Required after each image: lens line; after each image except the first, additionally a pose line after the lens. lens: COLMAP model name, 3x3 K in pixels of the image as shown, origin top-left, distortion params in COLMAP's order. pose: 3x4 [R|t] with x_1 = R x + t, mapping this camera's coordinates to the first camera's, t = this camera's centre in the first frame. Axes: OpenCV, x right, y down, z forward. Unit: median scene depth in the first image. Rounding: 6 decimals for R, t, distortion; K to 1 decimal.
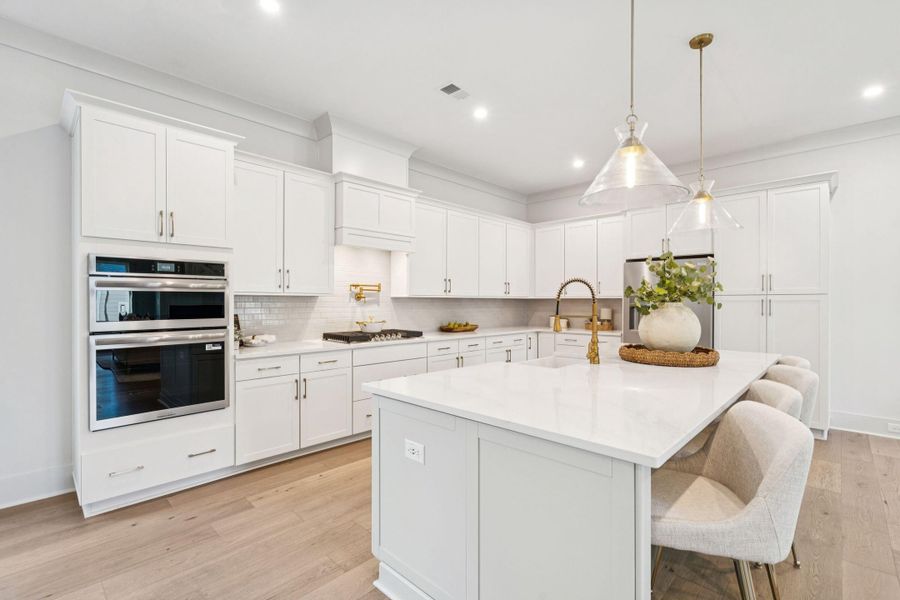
lens RADIAL K [[407.7, 0, 448.9], [0, 407.7, 301.8], [0, 0, 1]] dist [-0.002392, 0.000447]
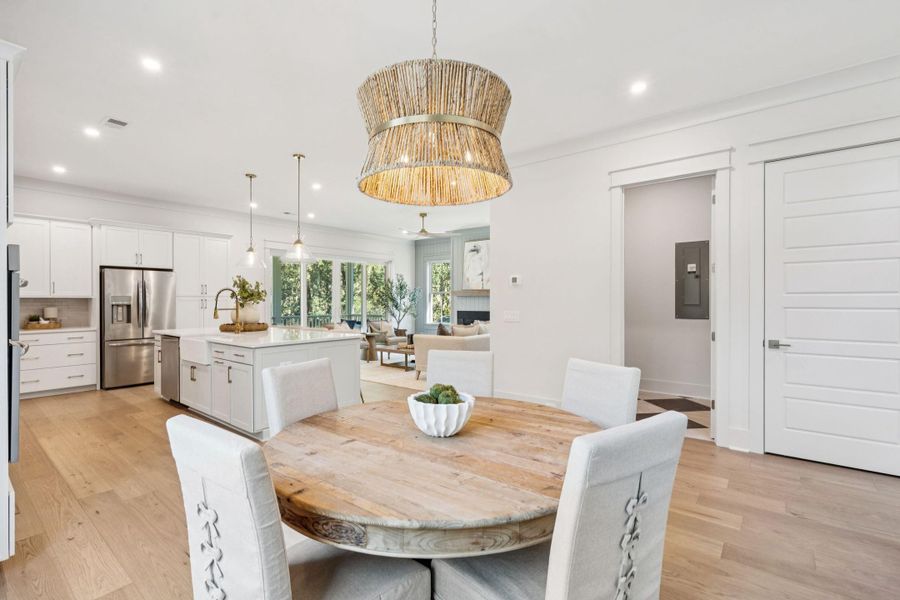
lens RADIAL K [[411.0, 0, 450.0], [0, 411.0, 300.0], [0, 0, 1]] dist [-0.000854, 0.000348]
pose [[-0.094346, -0.001342, 0.995539, -1.487281], [0.001314, 0.999998, 0.001473, -0.006345], [-0.995539, 0.001447, -0.094344, 0.174535]]
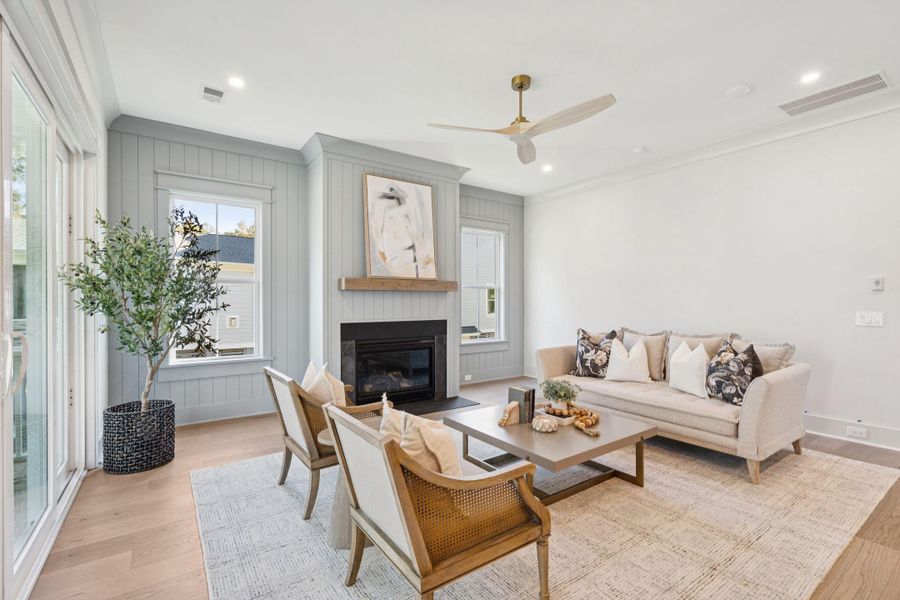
lens RADIAL K [[407.7, 0, 448.9], [0, 407.7, 301.8], [0, 0, 1]] dist [-0.002392, 0.000447]
pose [[-0.982426, 0.001364, 0.186648, 1.374796], [0.001096, 0.999998, -0.001536, 0.013216], [-0.186650, -0.001305, -0.982426, 1.232431]]
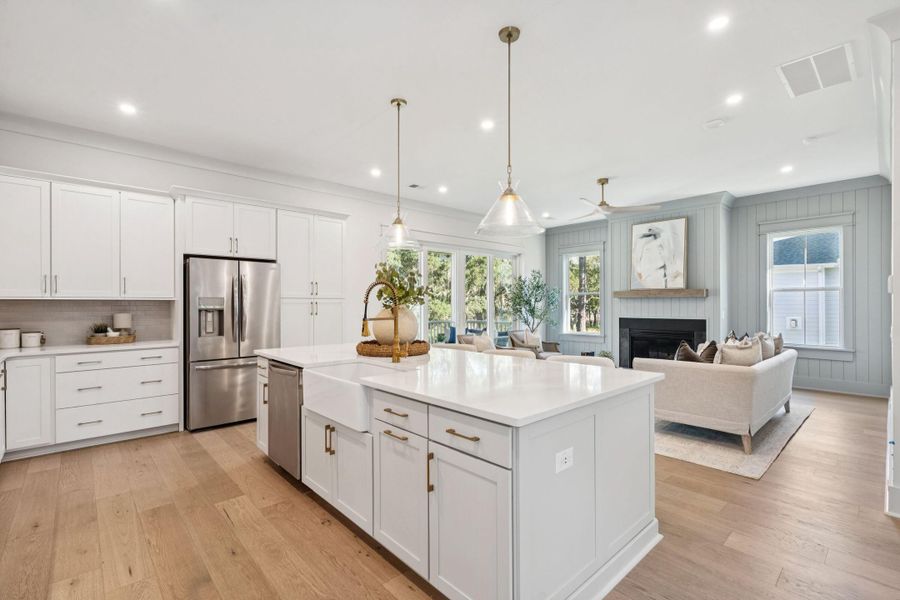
lens RADIAL K [[407.7, 0, 448.9], [0, 407.7, 301.8], [0, 0, 1]] dist [-0.002392, 0.000447]
pose [[0.058010, 0.004017, 0.998308, -0.631955], [0.001769, 0.999990, -0.004127, -0.001834], [-0.998314, 0.002006, 0.058002, 0.723407]]
